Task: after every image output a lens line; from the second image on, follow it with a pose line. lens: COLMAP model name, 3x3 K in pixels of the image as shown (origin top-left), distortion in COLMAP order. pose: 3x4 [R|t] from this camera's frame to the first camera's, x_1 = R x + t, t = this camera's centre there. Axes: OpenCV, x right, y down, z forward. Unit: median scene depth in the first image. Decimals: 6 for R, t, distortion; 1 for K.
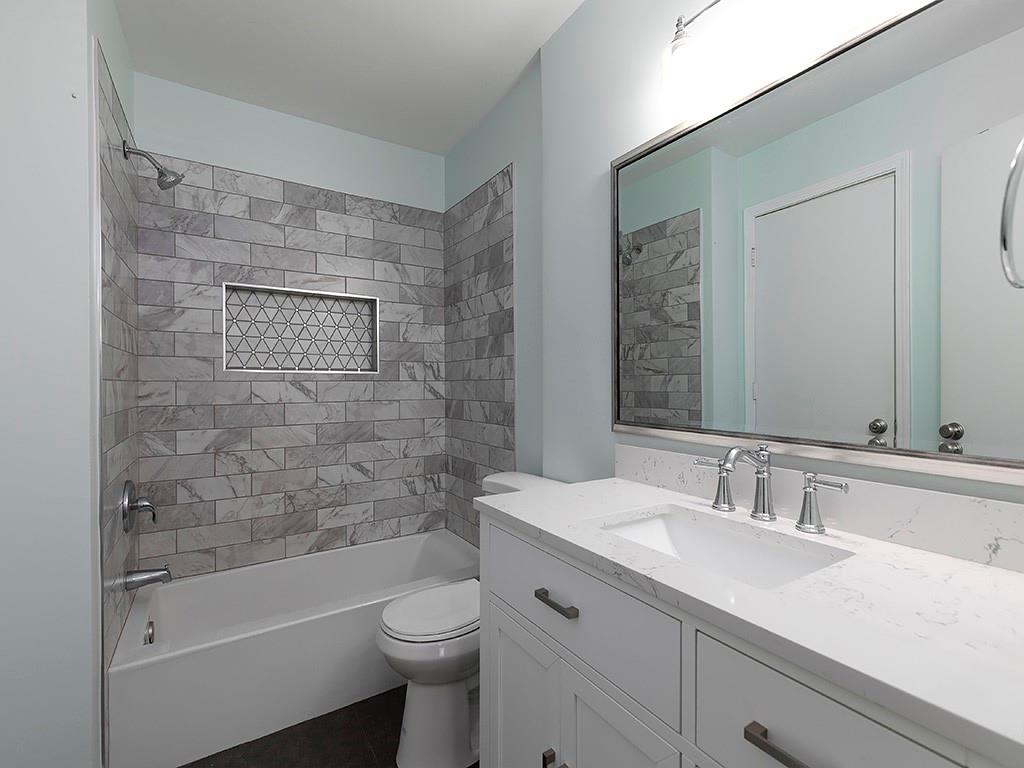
lens RADIAL K [[460.9, 0, 411.6], [0, 460.9, 386.7], [0, 0, 1]] dist [0.003864, 0.000242]
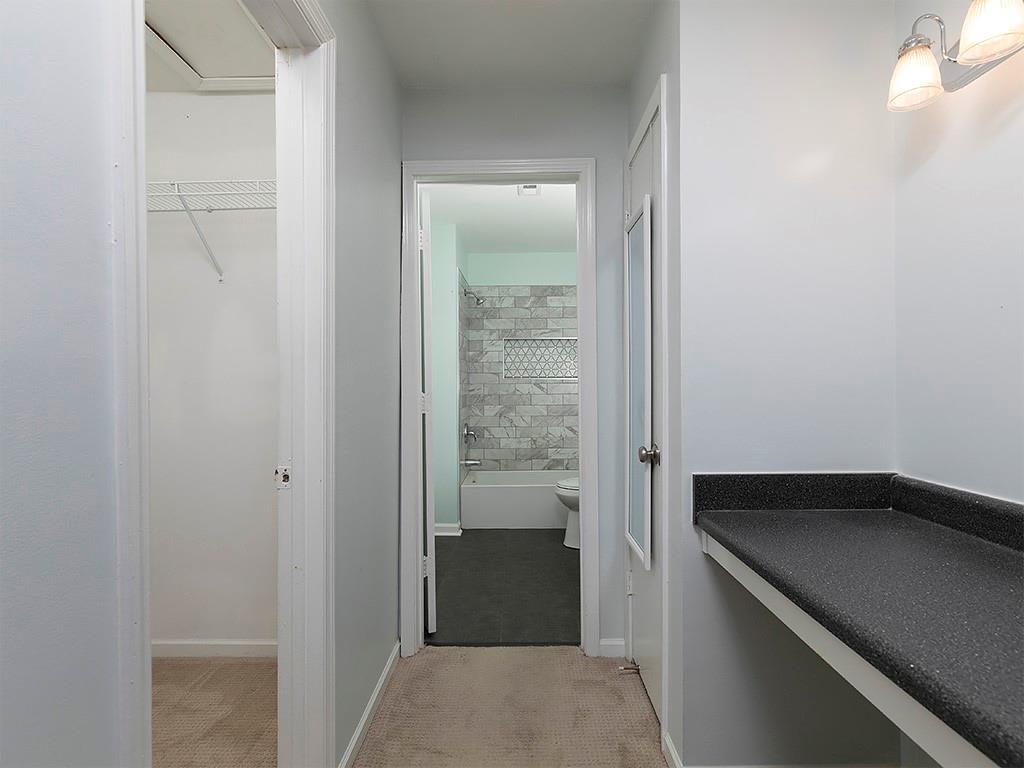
lens RADIAL K [[520.9, 0, 504.5], [0, 520.9, 387.6], [0, 0, 1]] dist [0.005238, 0.000373]
pose [[0.897578, -0.001655, -0.440852, 0.664490], [0.000132, 0.999994, -0.003487, 0.015521], [0.440855, 0.003072, 0.897573, -1.174013]]
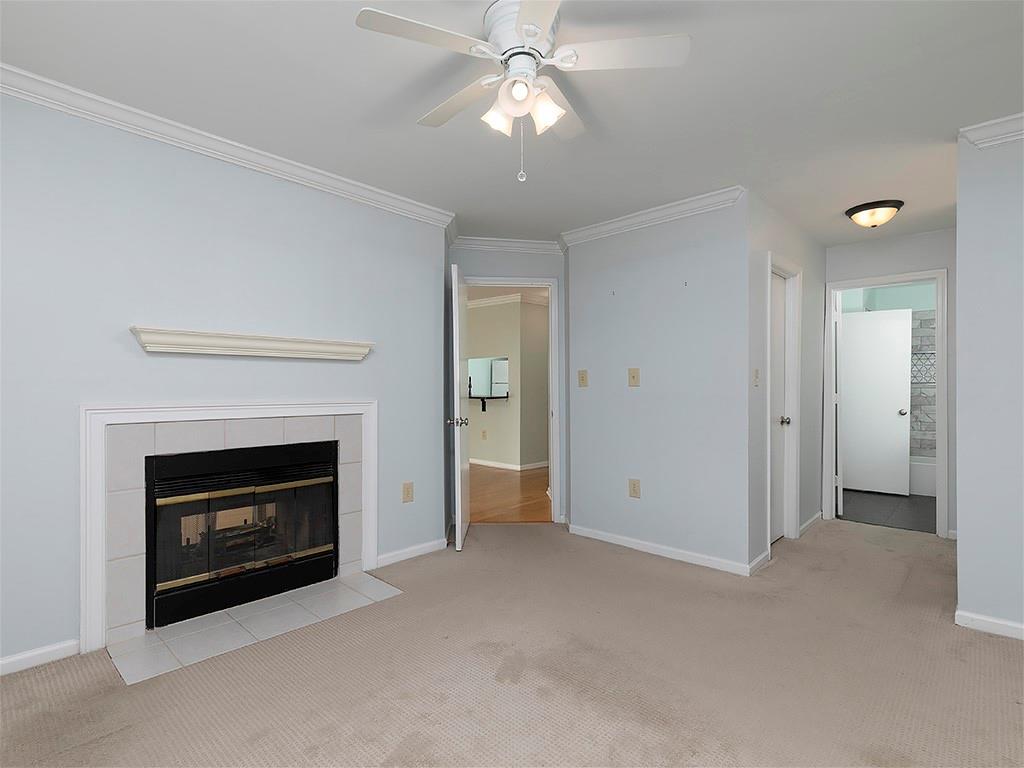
lens RADIAL K [[520.9, 0, 504.5], [0, 520.9, 387.6], [0, 0, 1]] dist [0.005238, 0.000373]
pose [[0.385992, 0.005338, -0.922487, 1.532113], [-0.010214, 0.999947, 0.001512, 0.007030], [0.922445, 0.008839, 0.386026, -2.425178]]
